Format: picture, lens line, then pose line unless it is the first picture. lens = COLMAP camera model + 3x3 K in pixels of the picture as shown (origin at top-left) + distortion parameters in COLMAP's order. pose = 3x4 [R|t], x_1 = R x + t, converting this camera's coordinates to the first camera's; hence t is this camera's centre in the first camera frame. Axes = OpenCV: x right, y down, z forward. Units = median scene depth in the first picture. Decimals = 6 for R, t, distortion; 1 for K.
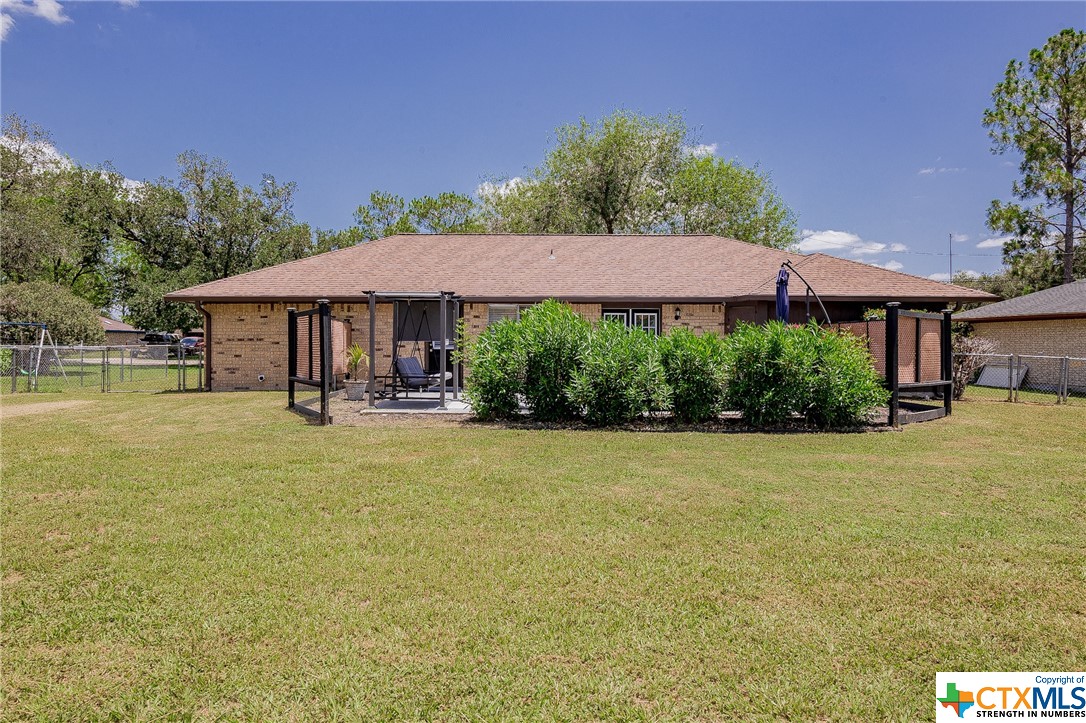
lens RADIAL K [[732.0, 0, 512.7], [0, 732.0, 347.3], [0, 0, 1]] dist [-0.018388, 0.008519]
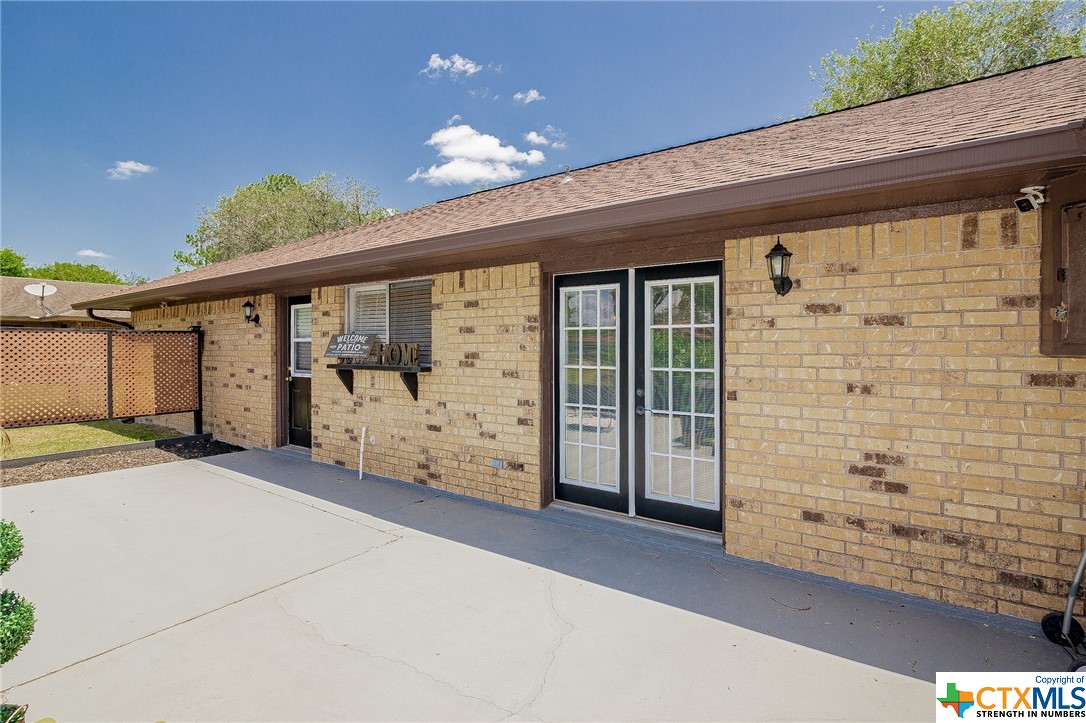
lens RADIAL K [[510.8, 0, 532.5], [0, 510.8, 350.0], [0, 0, 1]] dist [-0.023014, 0.001702]
pose [[0.799138, 0.002414, -0.601143, 0.268602], [0.004576, 0.999939, 0.010099, -0.020803], [0.601130, -0.010821, 0.799078, 0.829712]]
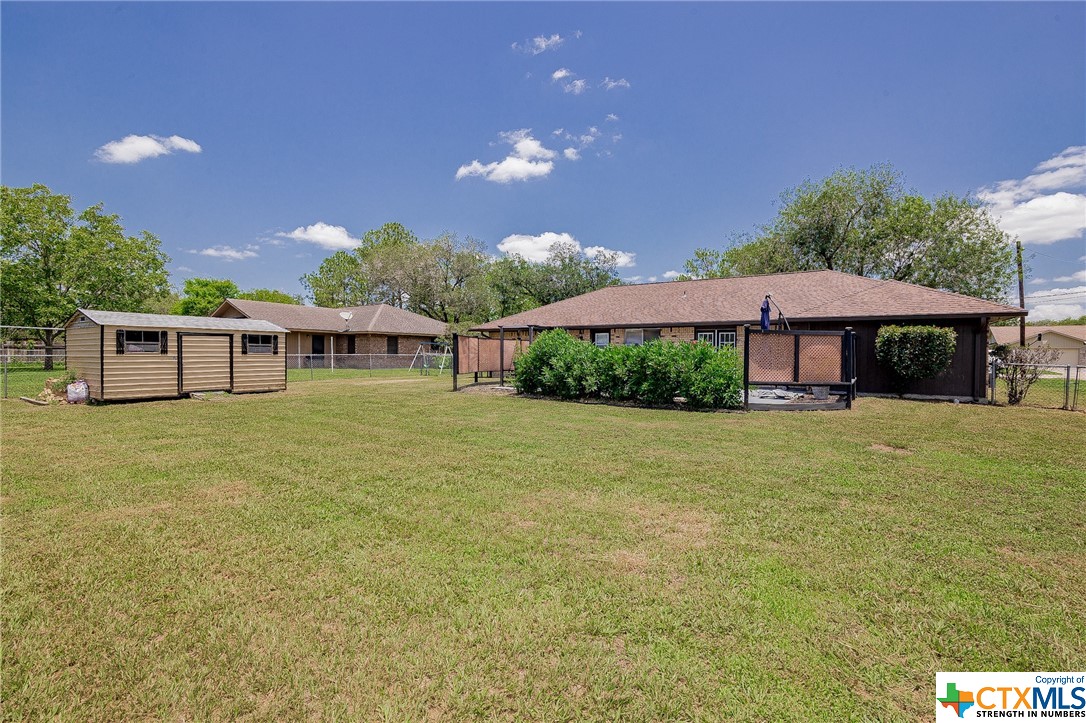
lens RADIAL K [[510.8, 0, 537.9], [0, 510.8, 361.2], [0, 0, 1]] dist [-0.023014, 0.001702]
pose [[0.814074, 0.011172, -0.580654, 0.479668], [-0.005904, 0.999922, 0.010963, 0.001022], [0.580731, -0.005496, 0.814077, -0.035194]]
